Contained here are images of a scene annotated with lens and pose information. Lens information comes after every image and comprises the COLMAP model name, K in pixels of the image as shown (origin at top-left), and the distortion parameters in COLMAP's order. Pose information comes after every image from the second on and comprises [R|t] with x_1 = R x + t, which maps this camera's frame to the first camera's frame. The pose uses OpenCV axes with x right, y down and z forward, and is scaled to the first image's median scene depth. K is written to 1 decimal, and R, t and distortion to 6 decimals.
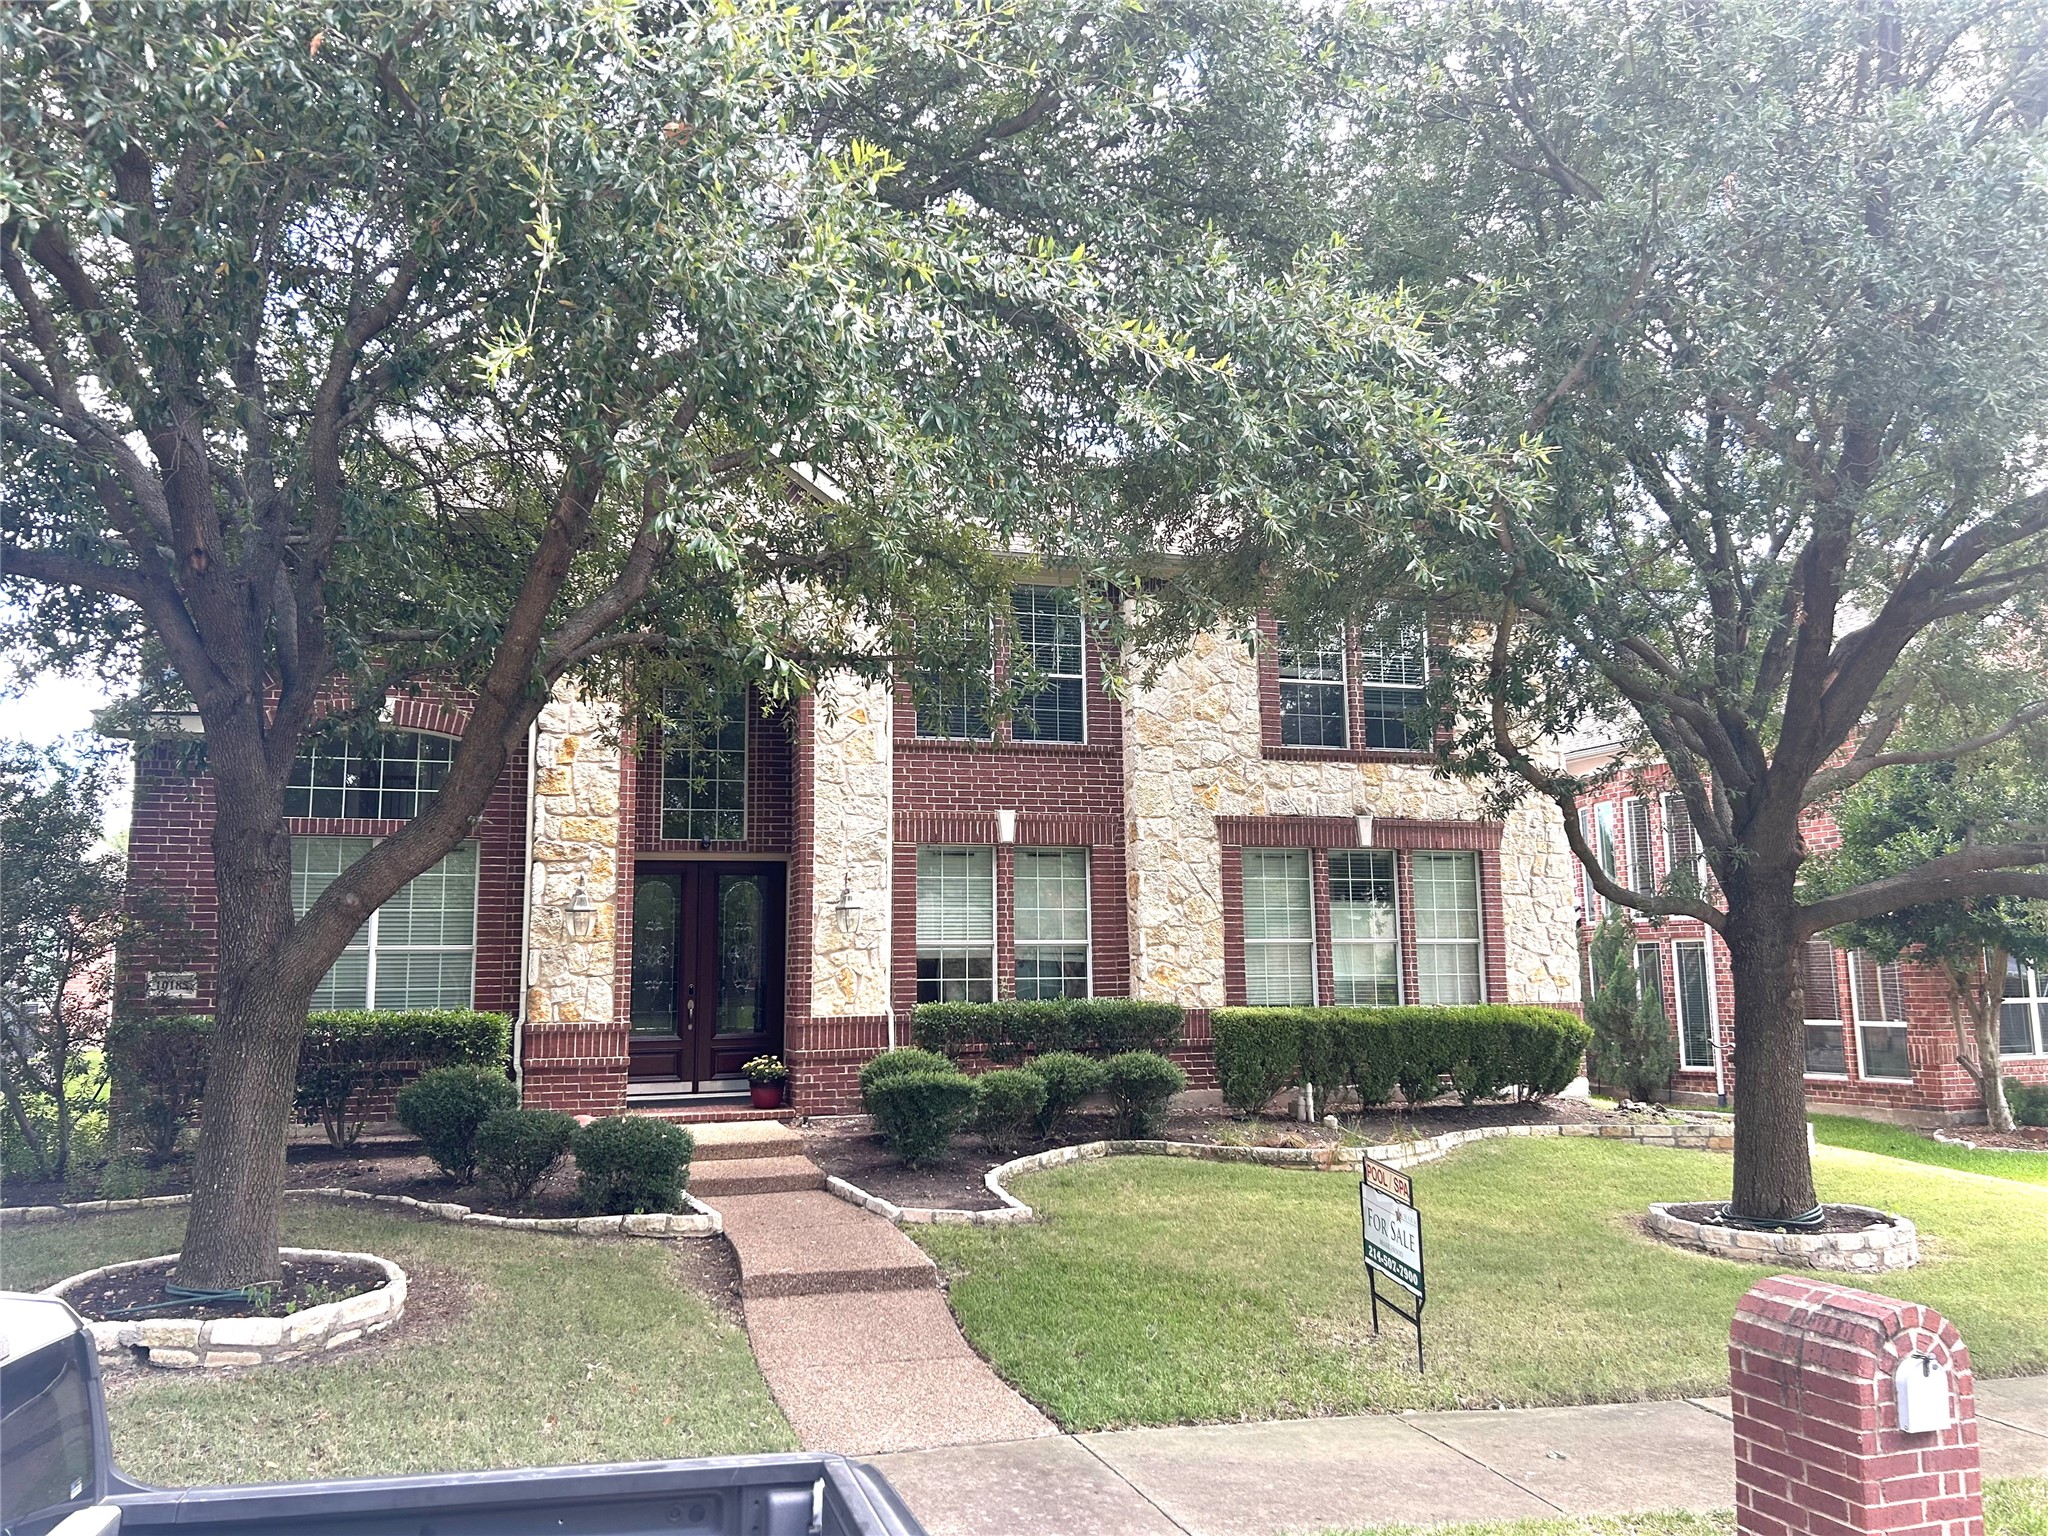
lens RADIAL K [[1526.2, 0, 1024.0], [0, 1526.2, 768.0], [0, 0, 1]] dist [0.081040, -0.080110]
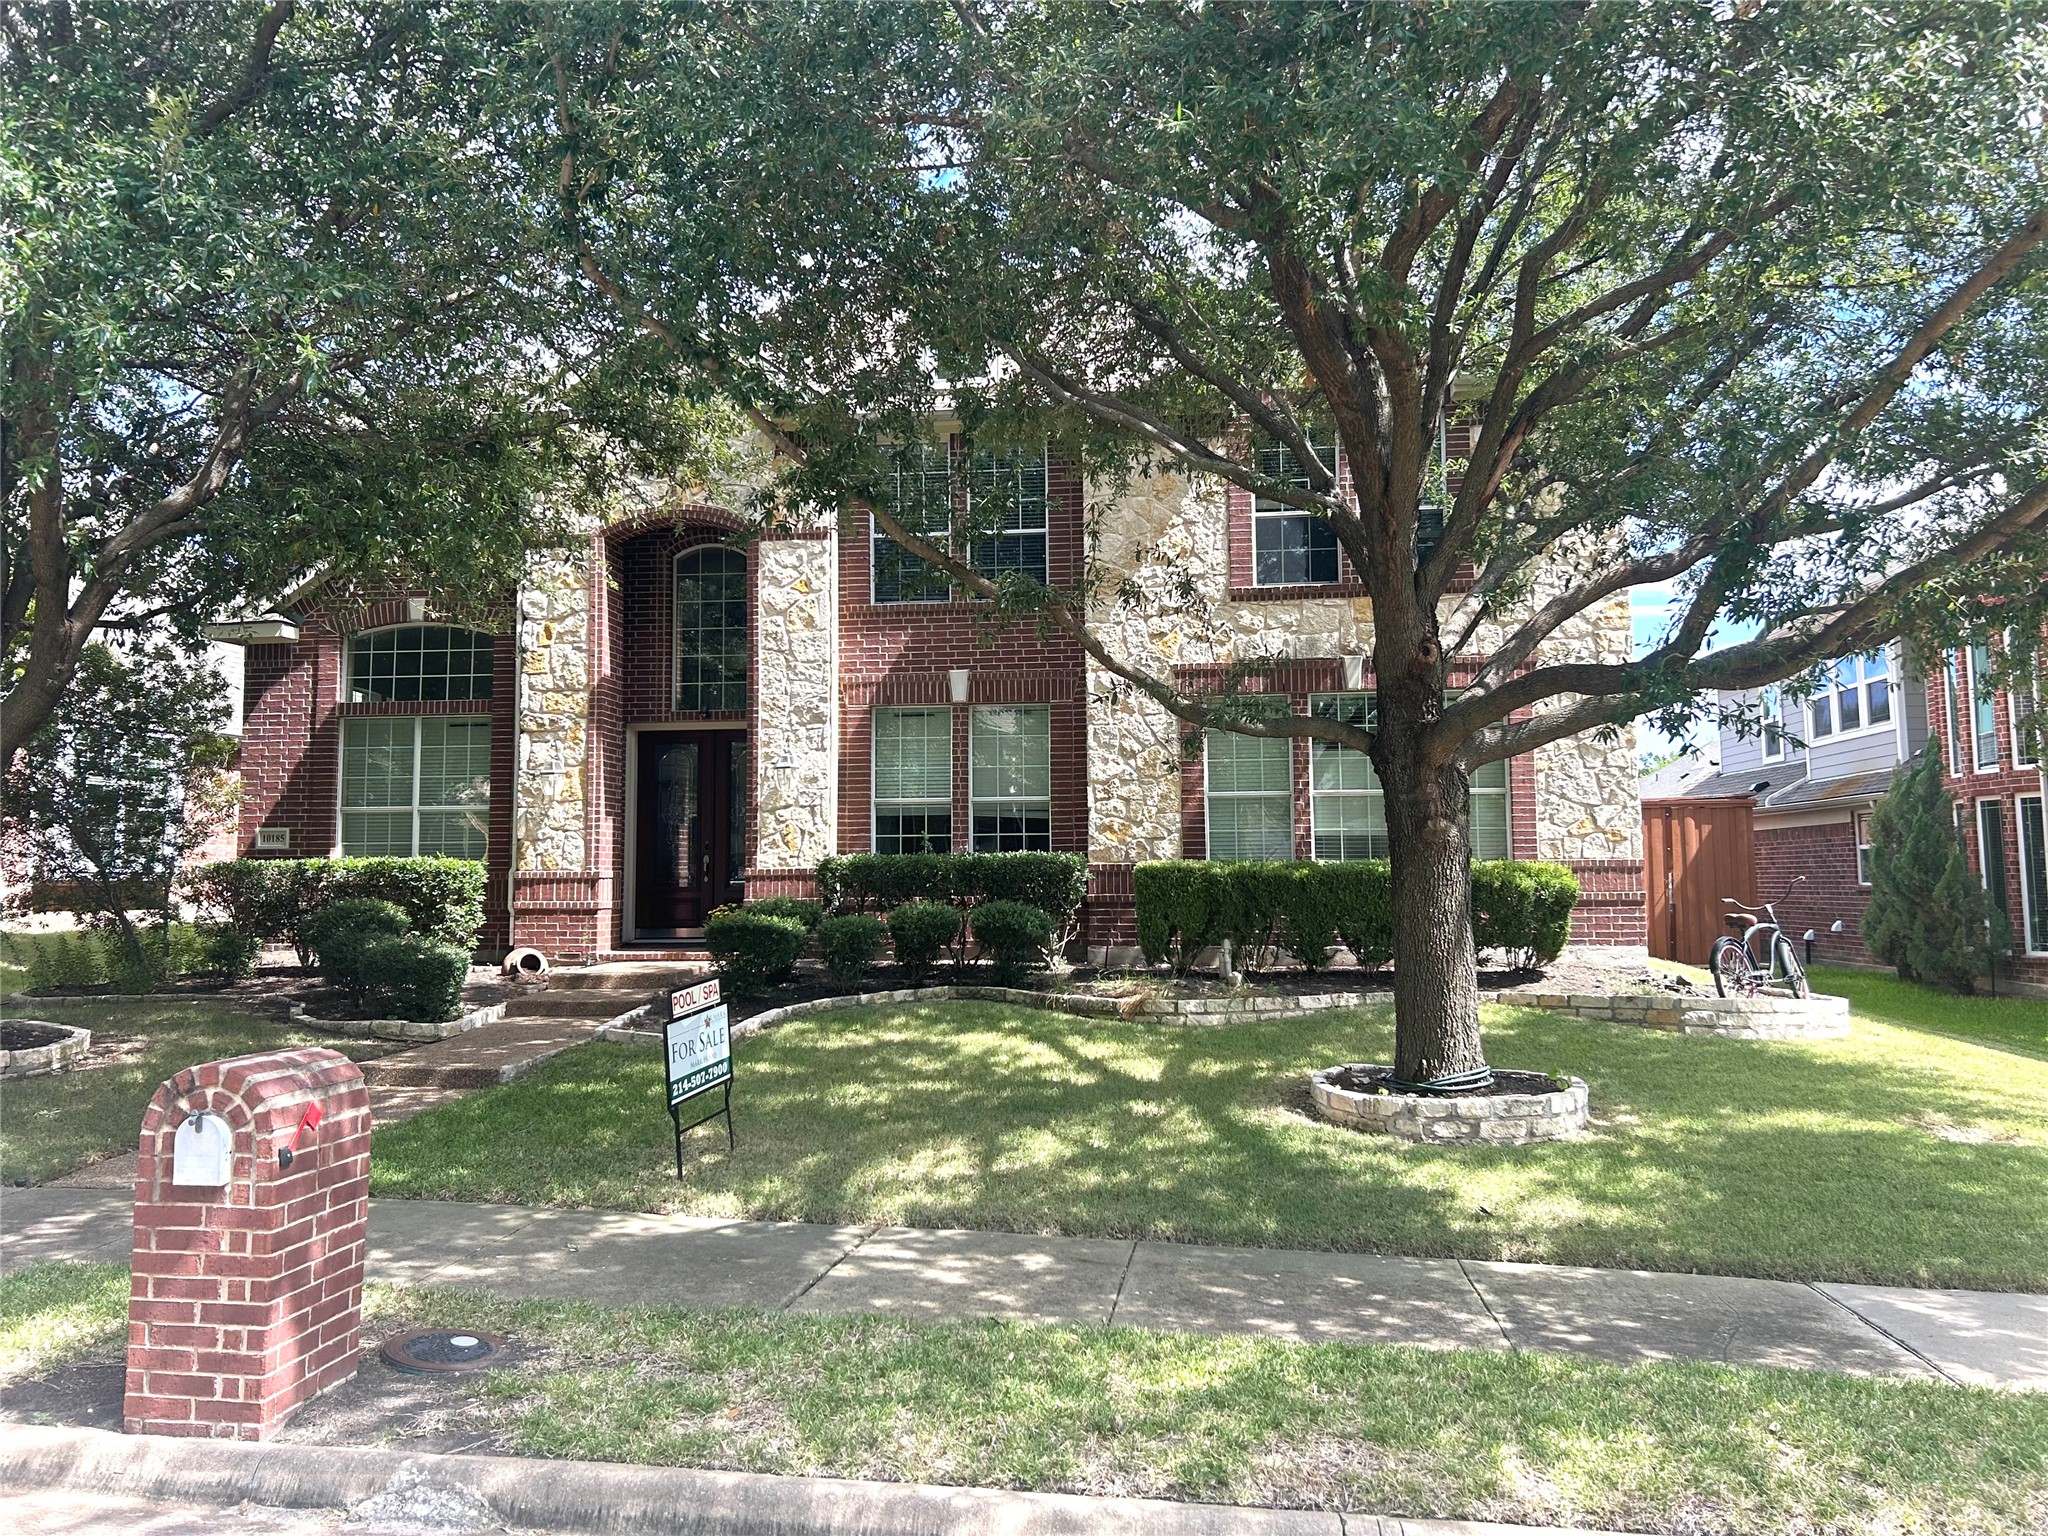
lens RADIAL K [[1526.2, 0, 1024.0], [0, 1526.2, 768.0], [0, 0, 1]] dist [0.081040, -0.080110]
pose [[0.911078, -0.024884, -0.411482, 0.470671], [0.053419, 0.996887, 0.057992, 0.038360], [0.408758, -0.074816, 0.909571, 0.098138]]
